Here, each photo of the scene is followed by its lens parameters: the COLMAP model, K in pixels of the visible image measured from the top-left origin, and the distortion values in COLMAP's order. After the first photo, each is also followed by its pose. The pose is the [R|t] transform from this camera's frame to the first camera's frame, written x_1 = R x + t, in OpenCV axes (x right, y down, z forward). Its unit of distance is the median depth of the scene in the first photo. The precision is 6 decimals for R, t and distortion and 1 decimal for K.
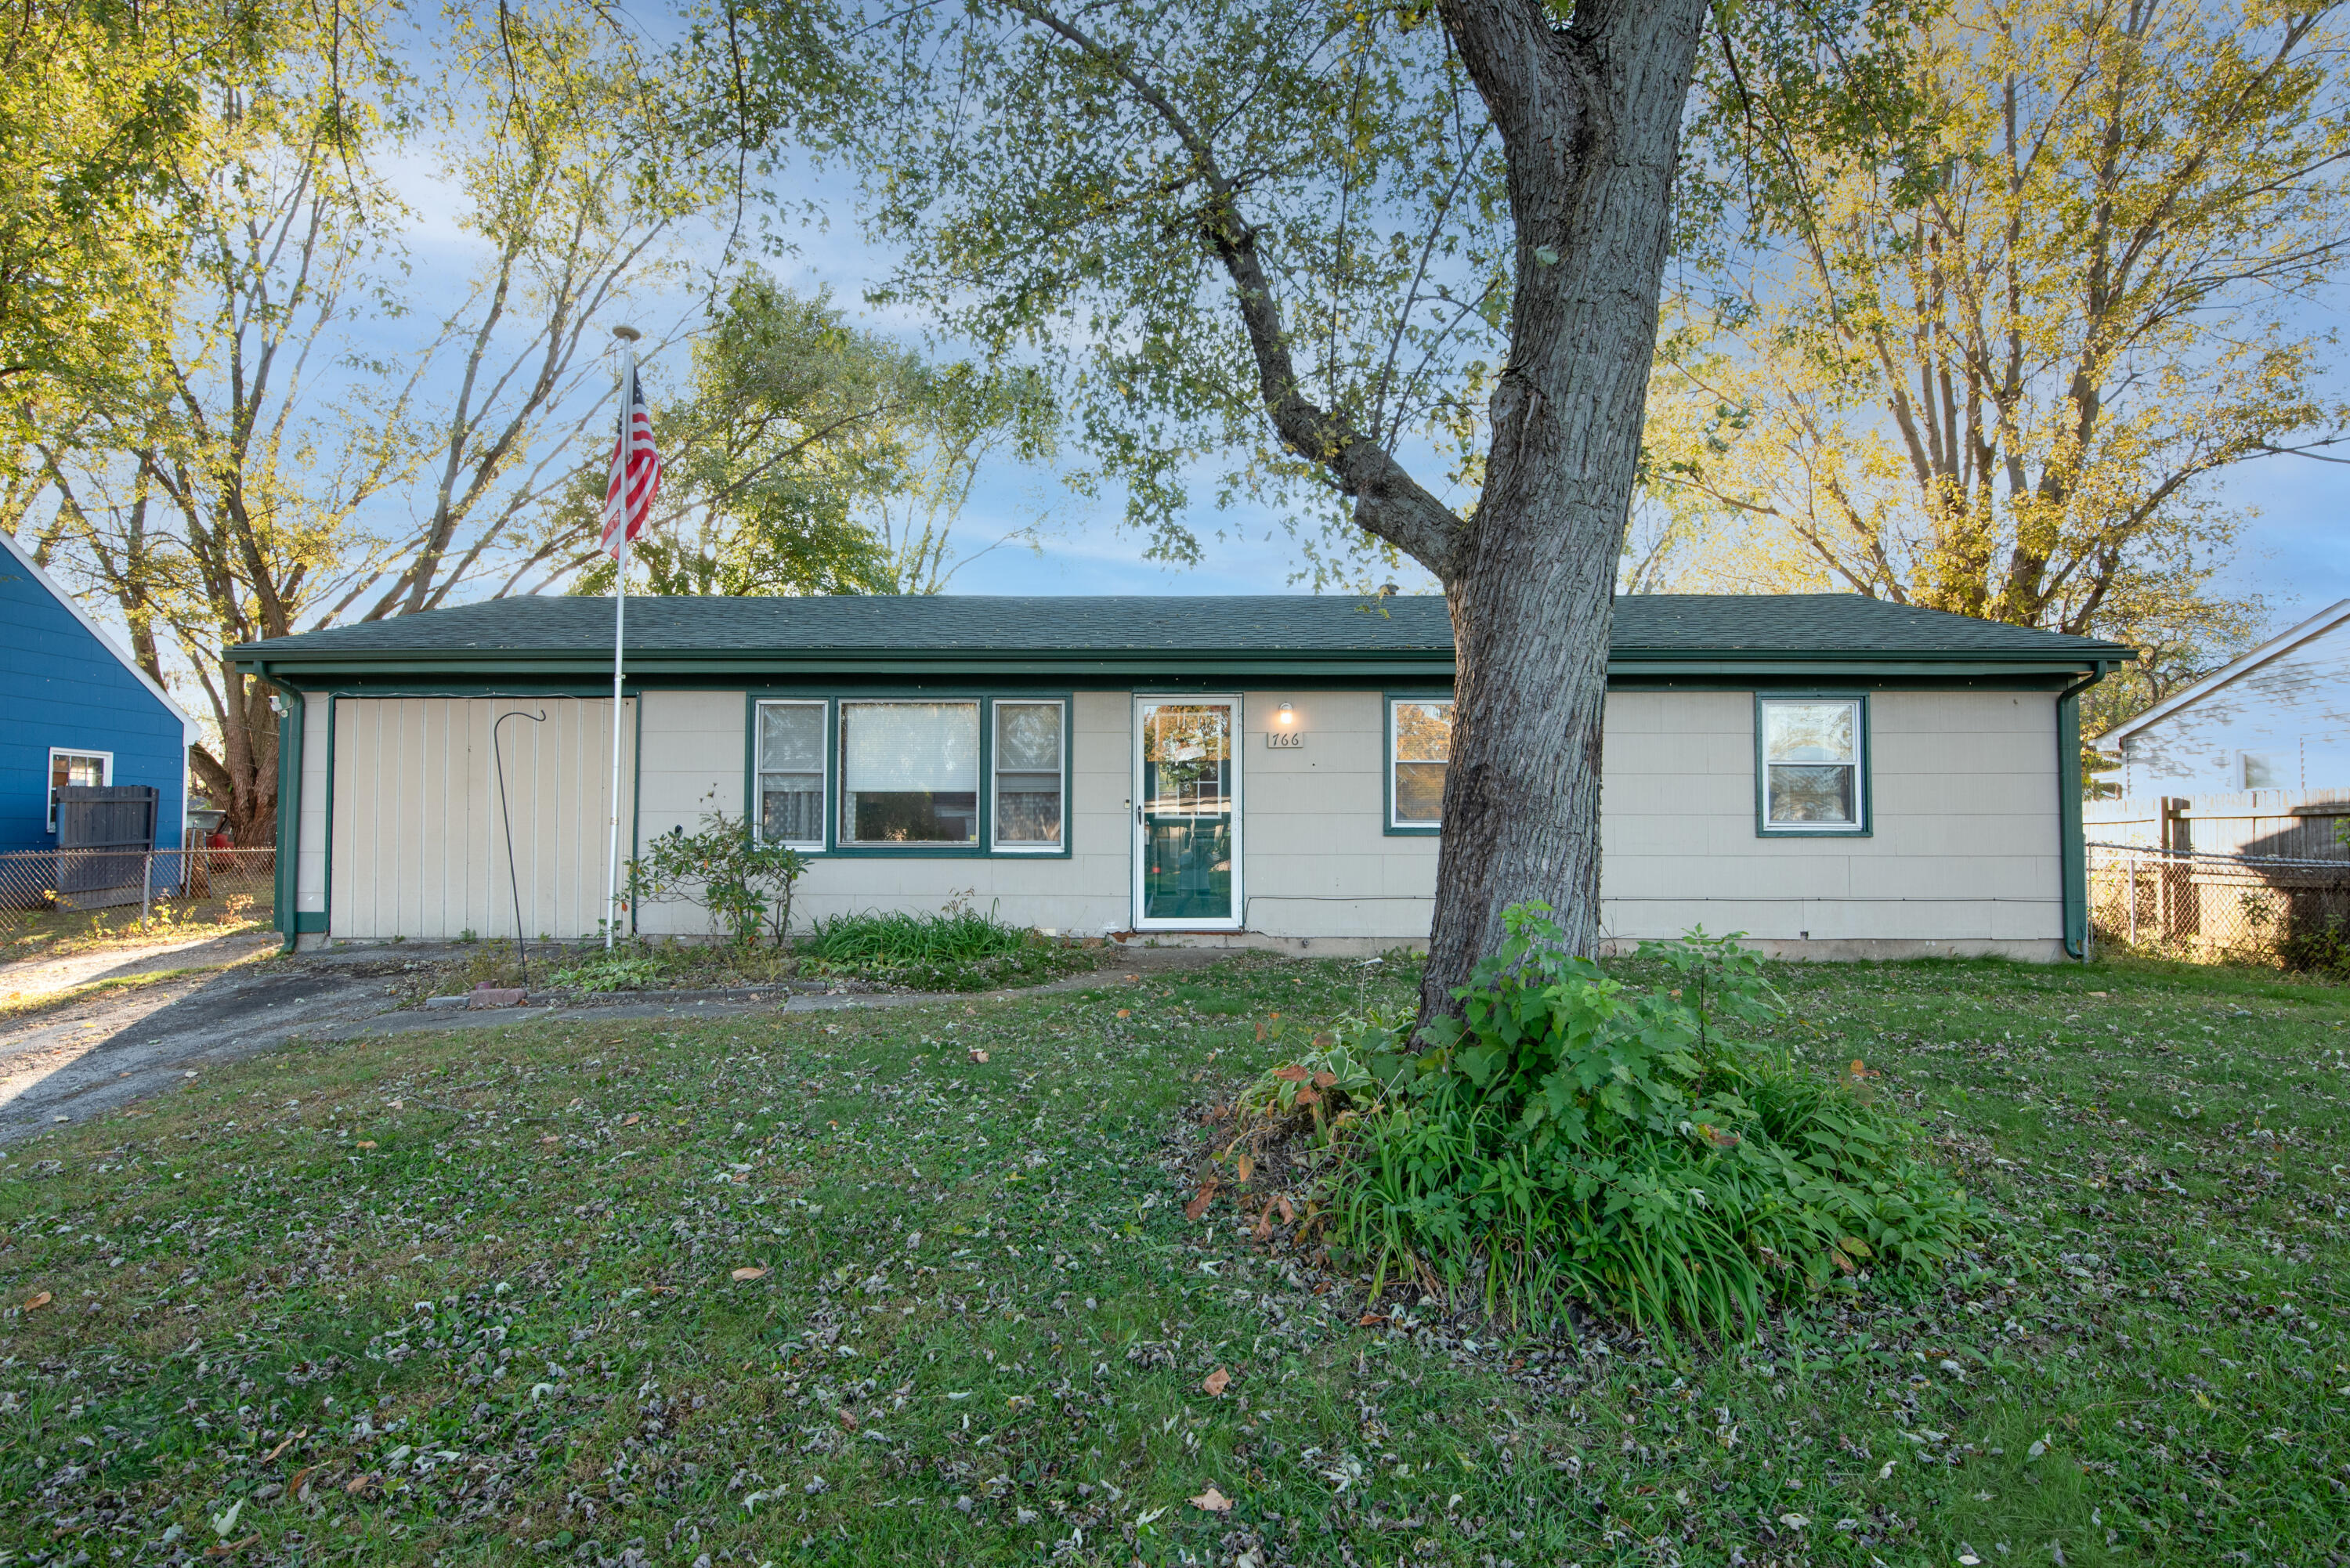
lens RADIAL K [[1205.1, 0, 1181.0], [0, 1205.1, 787.8], [0, 0, 1]] dist [-0.004676, -0.000752]
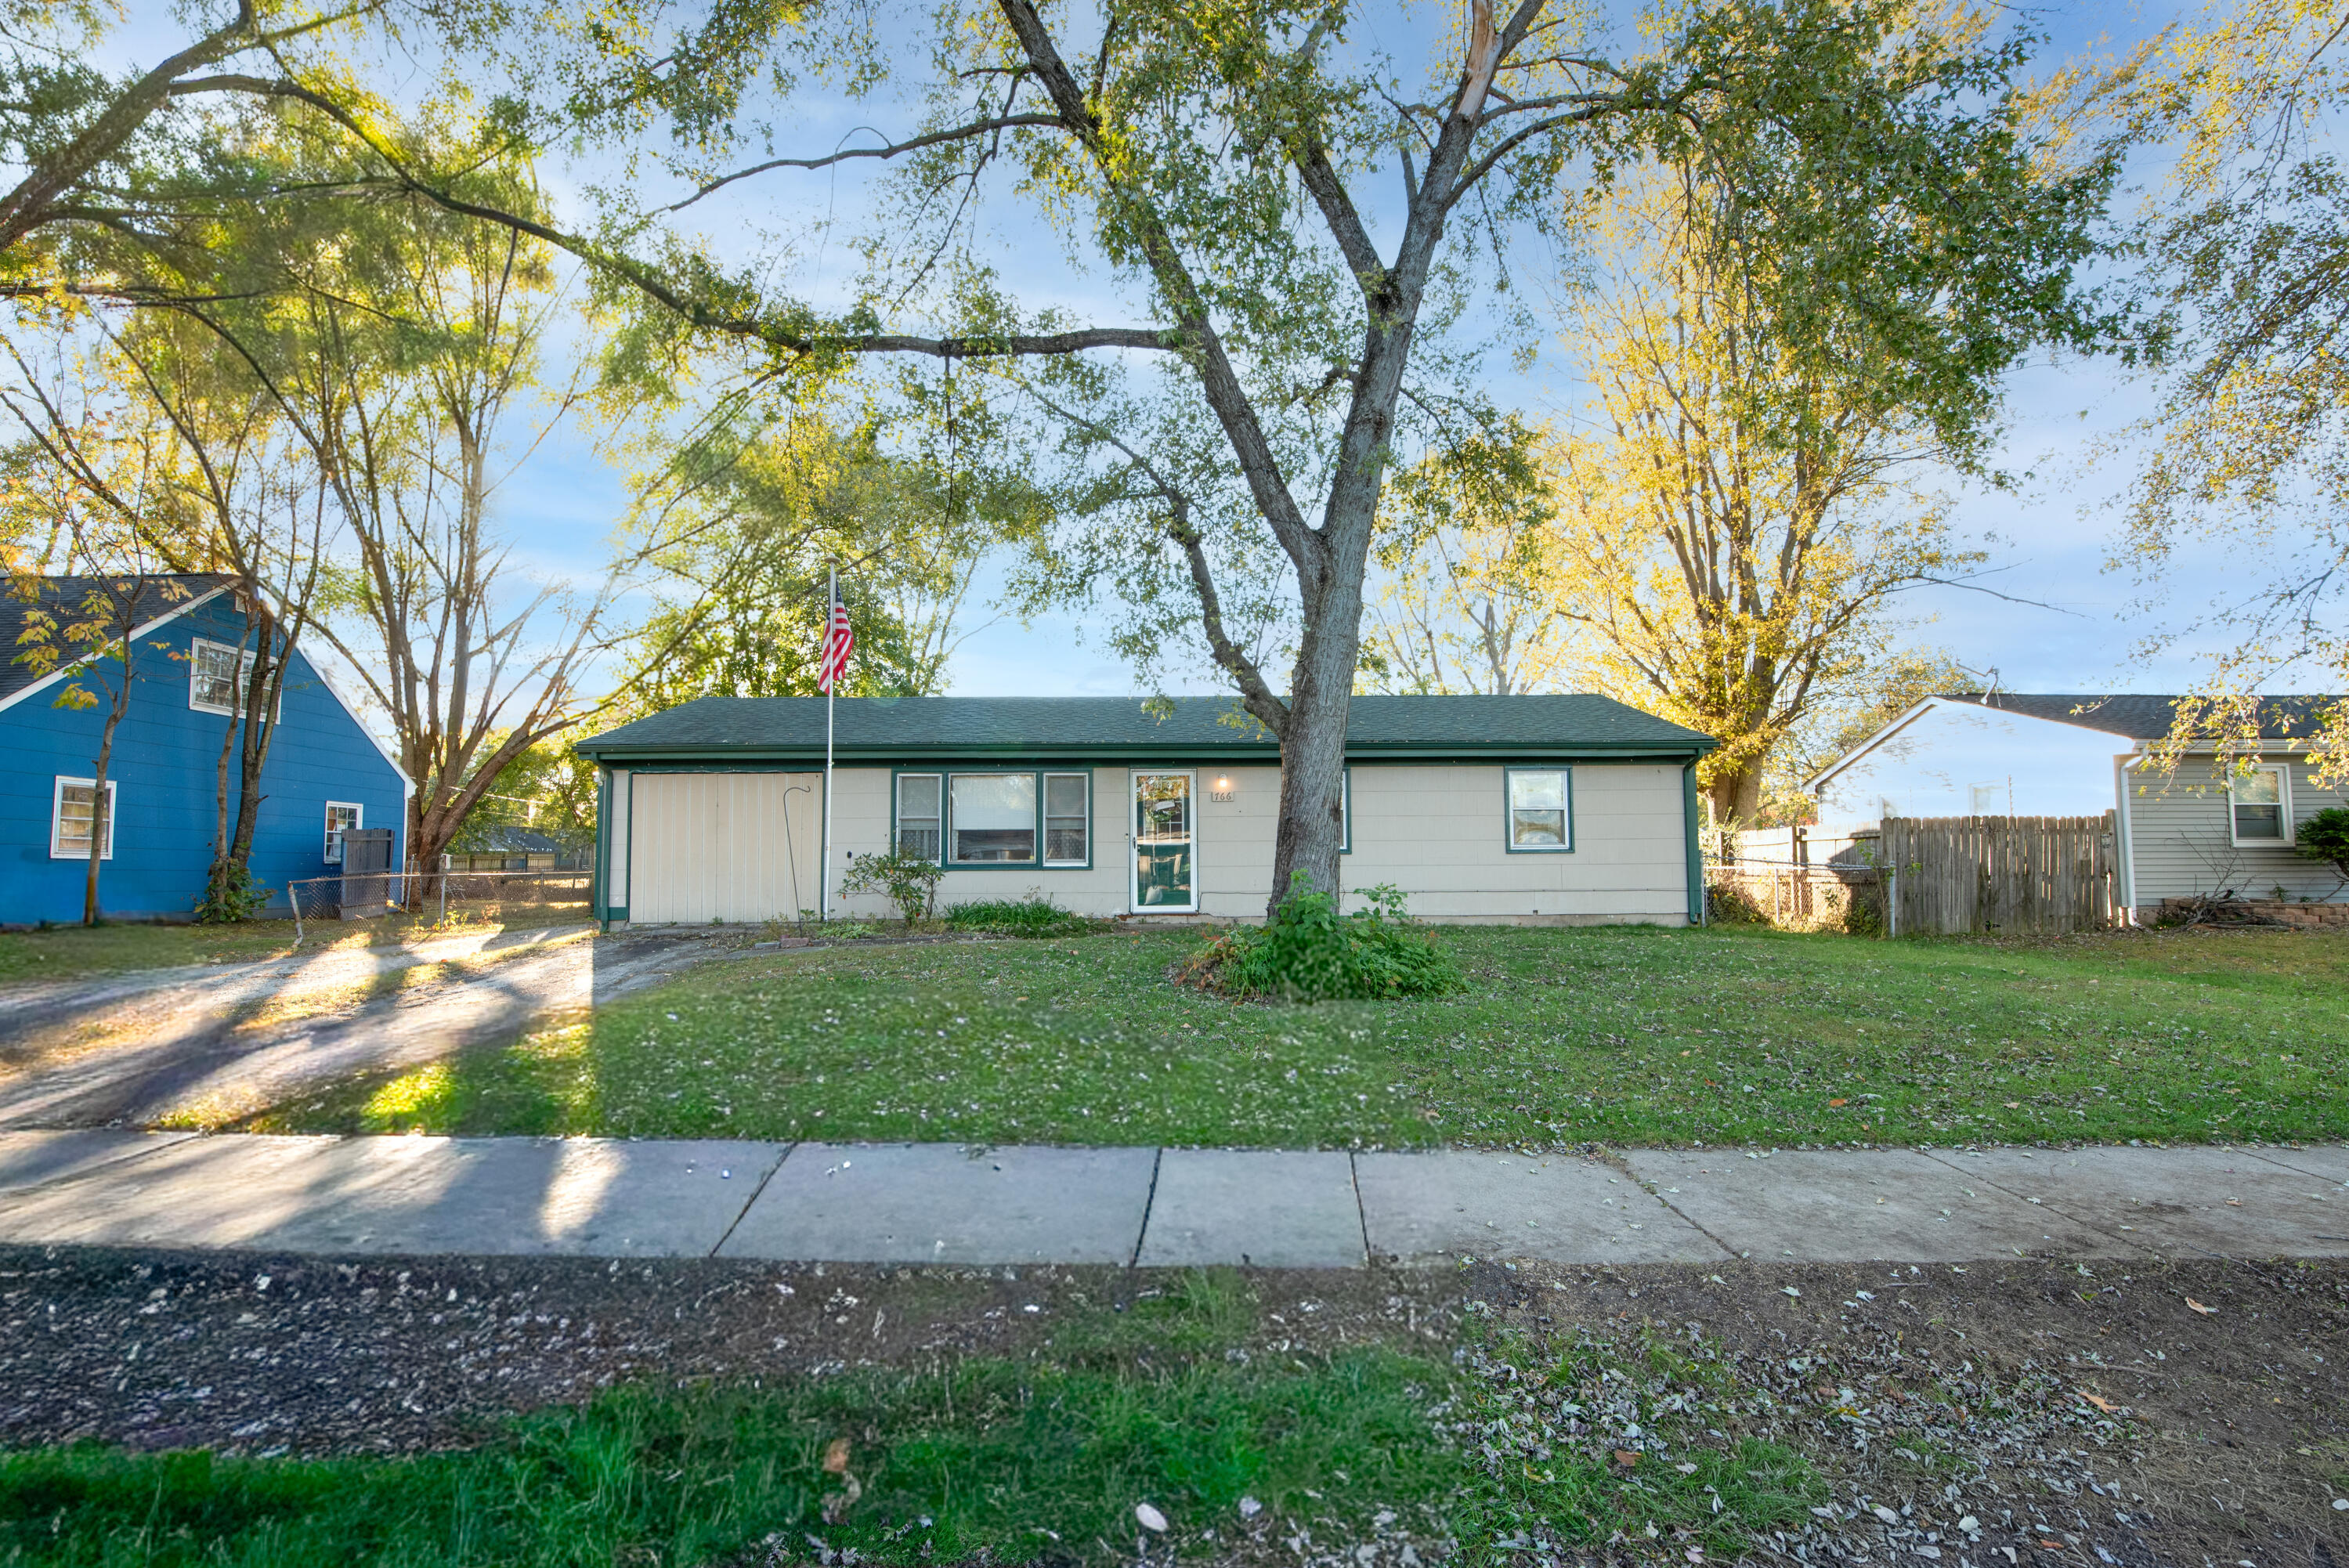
lens RADIAL K [[1050.1, 0, 1168.8], [0, 1050.1, 795.0], [0, 0, 1]] dist [-0.000768, 0.000014]
pose [[0.999741, -0.006389, 0.021829, -0.018143], [0.006986, 0.999601, -0.027382, -0.003141], [-0.021645, 0.027527, 0.999387, -0.430802]]
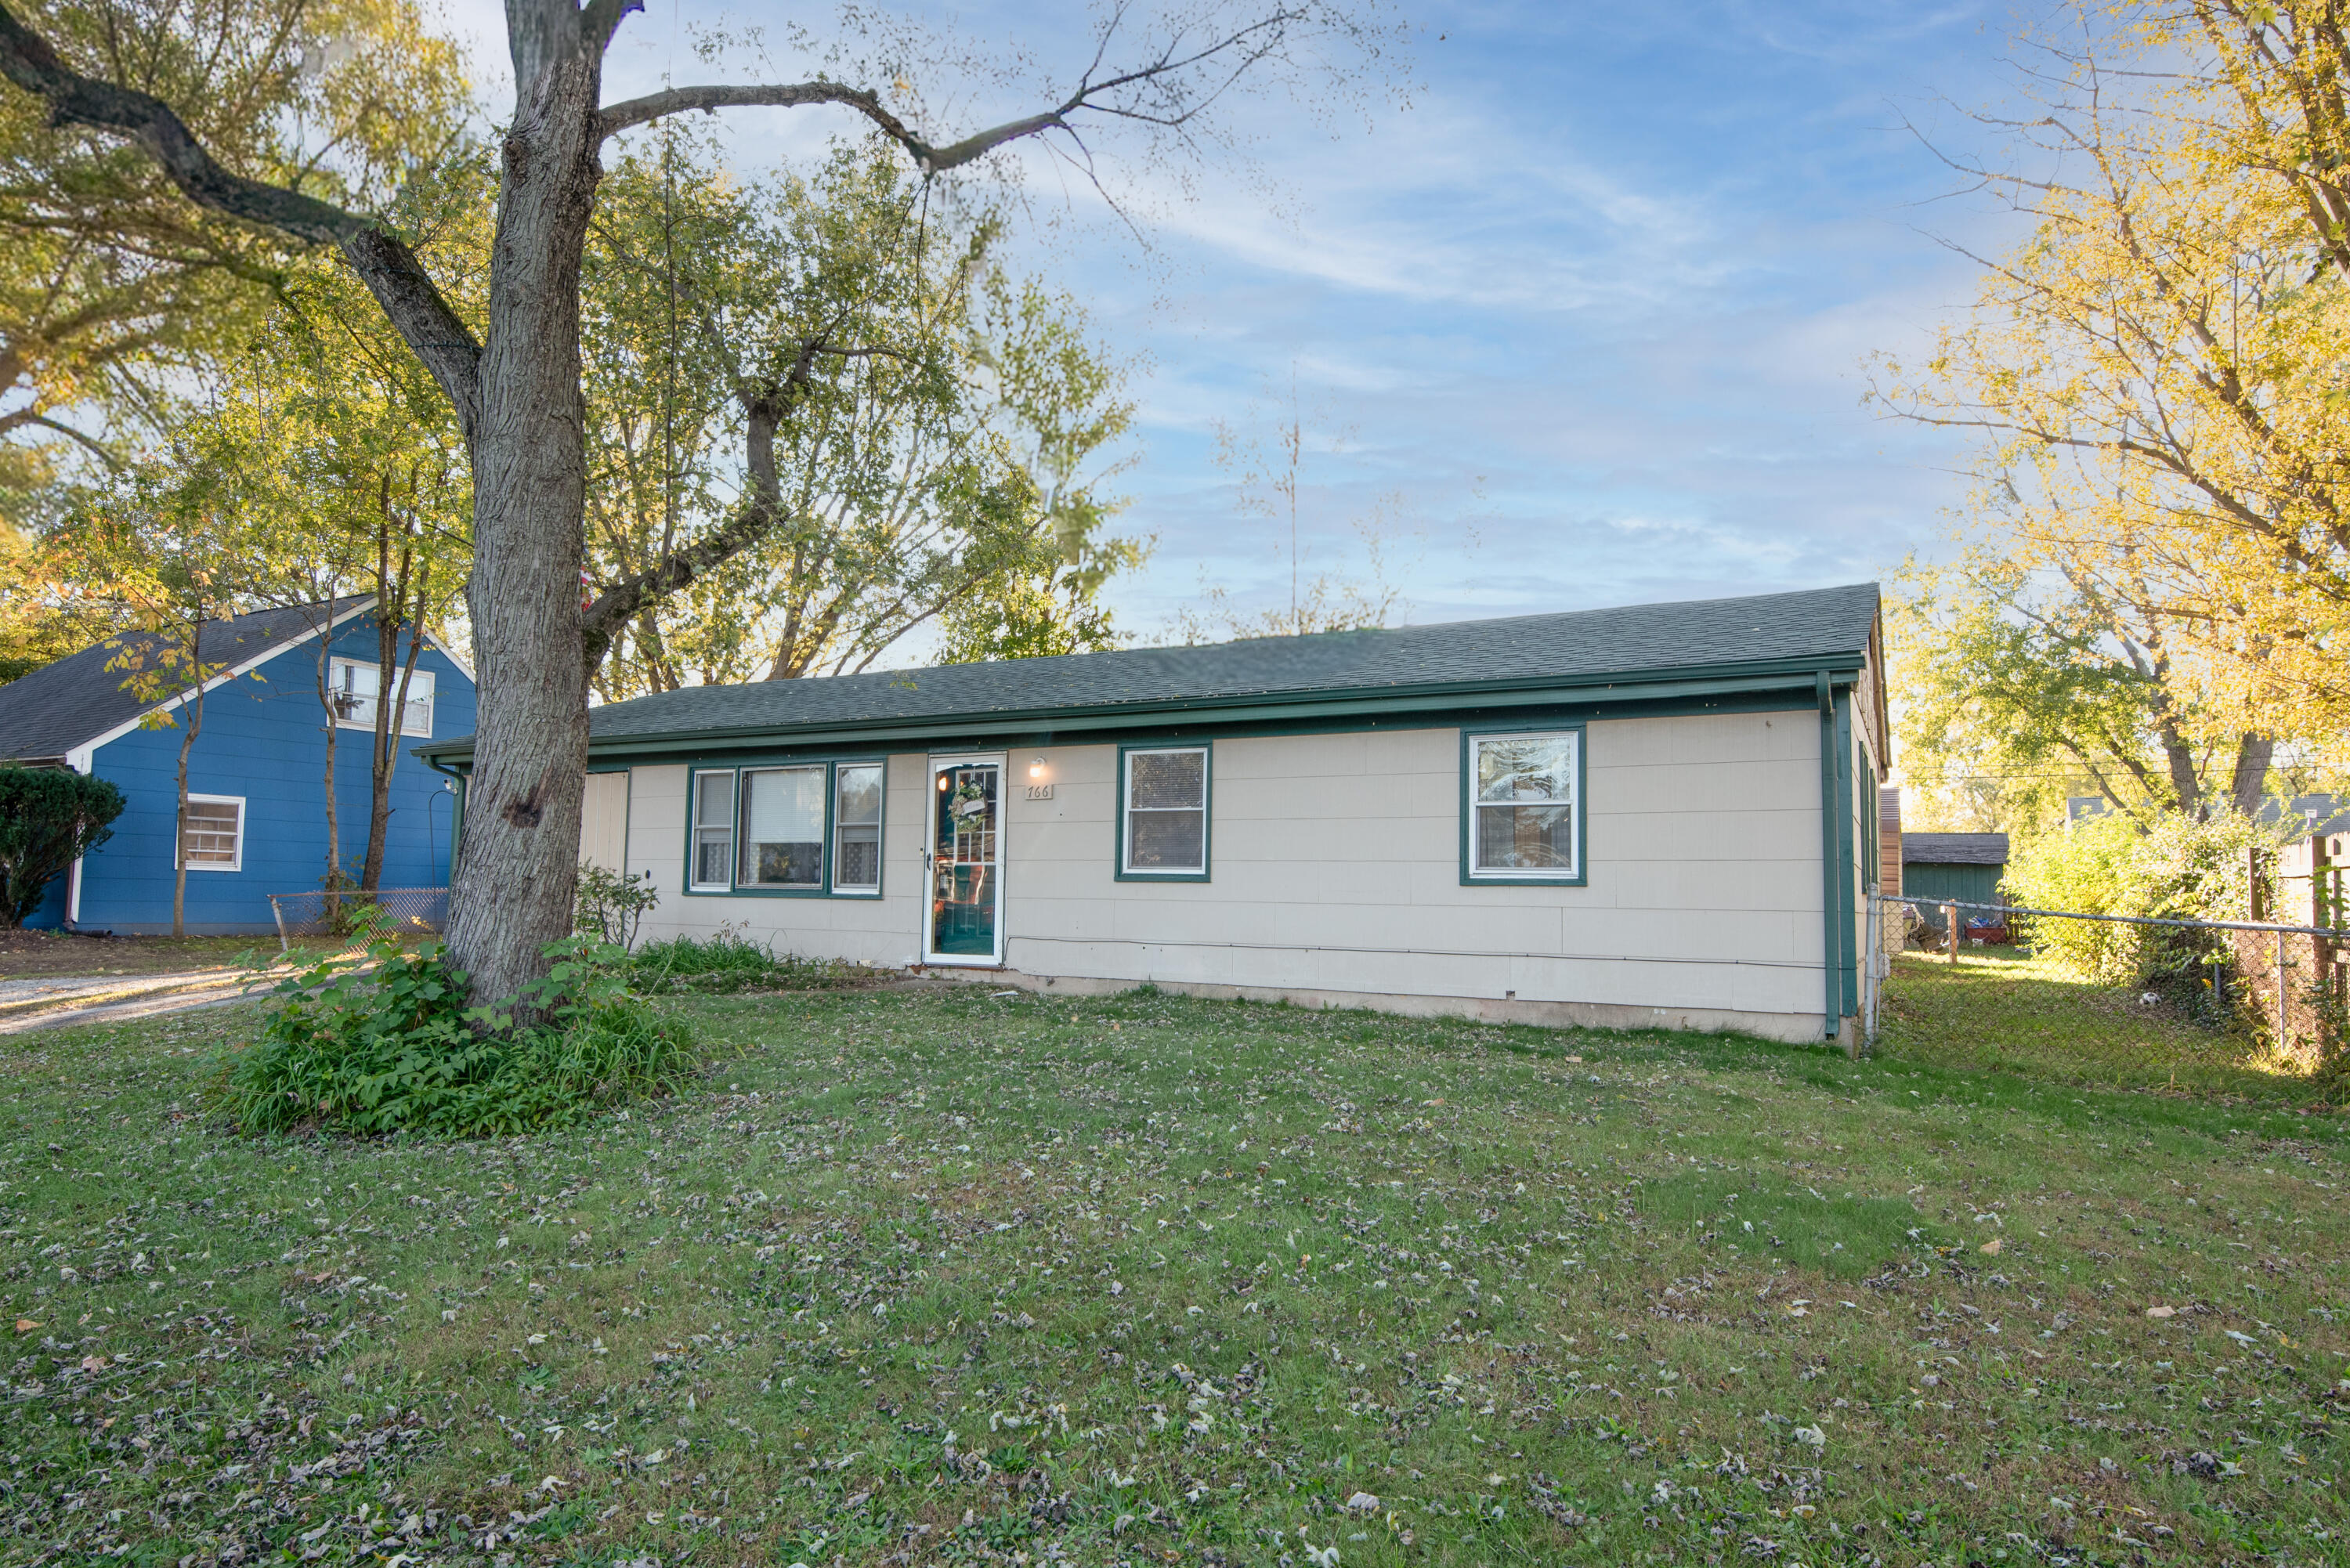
lens RADIAL K [[1340.8, 0, 1118.7], [0, 1340.8, 793.6], [0, 0, 1]] dist [0.002445, -0.000698]
pose [[0.880013, -0.025339, -0.474272, 0.717918], [0.012197, 0.999452, -0.030766, -0.000690], [0.474792, 0.021290, 0.879840, -0.022682]]
